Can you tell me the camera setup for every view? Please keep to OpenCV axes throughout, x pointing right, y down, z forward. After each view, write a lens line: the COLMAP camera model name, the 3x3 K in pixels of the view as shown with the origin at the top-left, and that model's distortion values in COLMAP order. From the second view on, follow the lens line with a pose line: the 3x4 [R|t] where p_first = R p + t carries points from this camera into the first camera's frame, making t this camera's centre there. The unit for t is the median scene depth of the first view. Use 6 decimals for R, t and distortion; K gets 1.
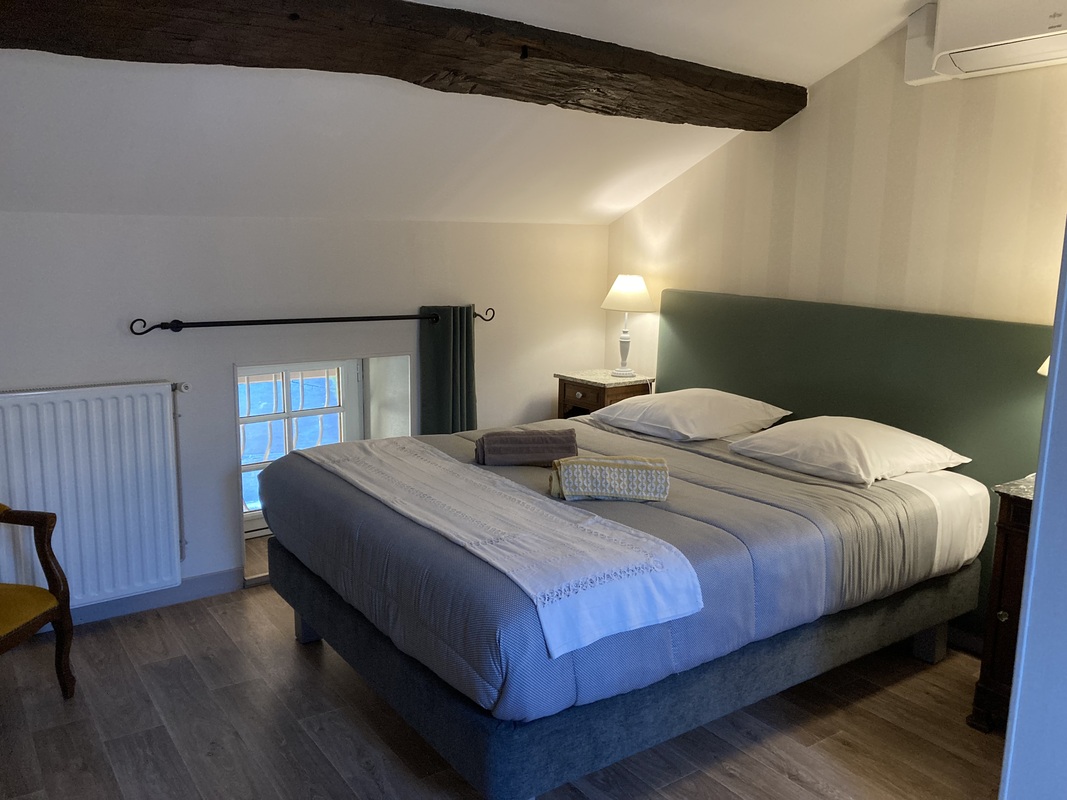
lens RADIAL K [[865.2, 0, 533.5], [0, 865.2, 400.0], [0, 0, 1]] dist [0.014135, 0.000403]
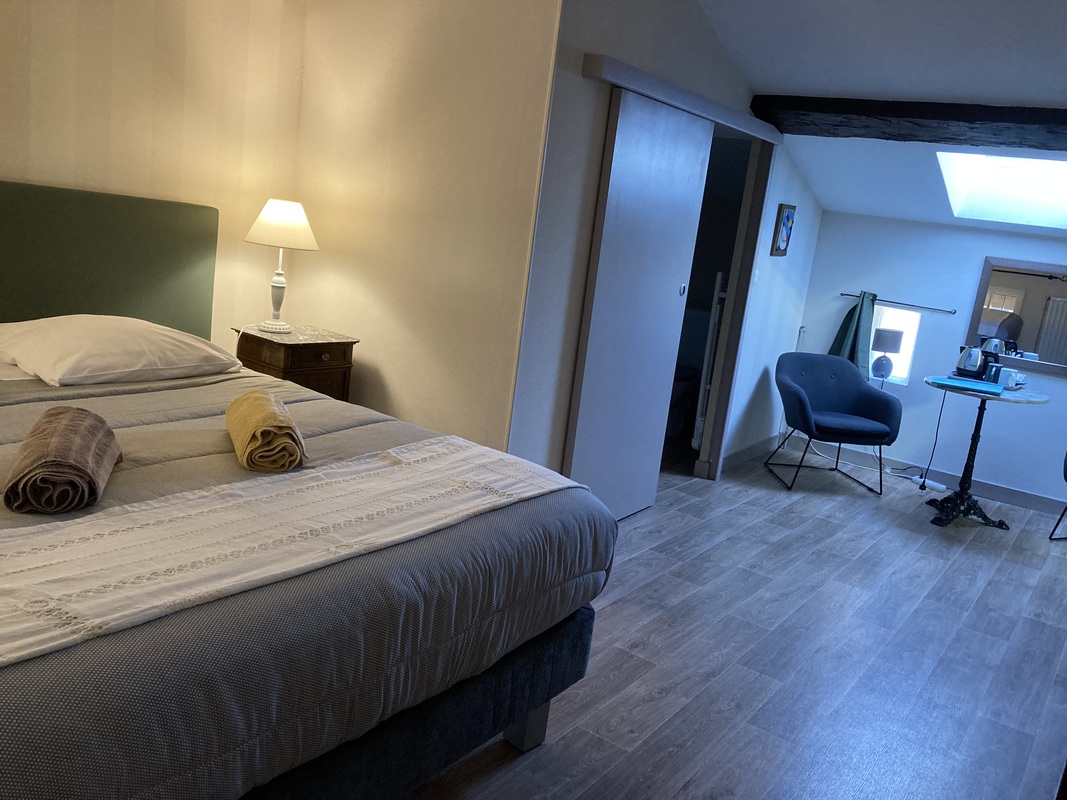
lens RADIAL K [[871.4, 0, 533.5], [0, 871.4, 400.0], [0, 0, 1]] dist [0.104753, -0.272678]
pose [[-0.312950, -0.252567, 0.915572, -0.798634], [0.043136, 0.959219, 0.279352, -0.164926], [-0.948790, 0.126917, -0.289293, 1.111656]]
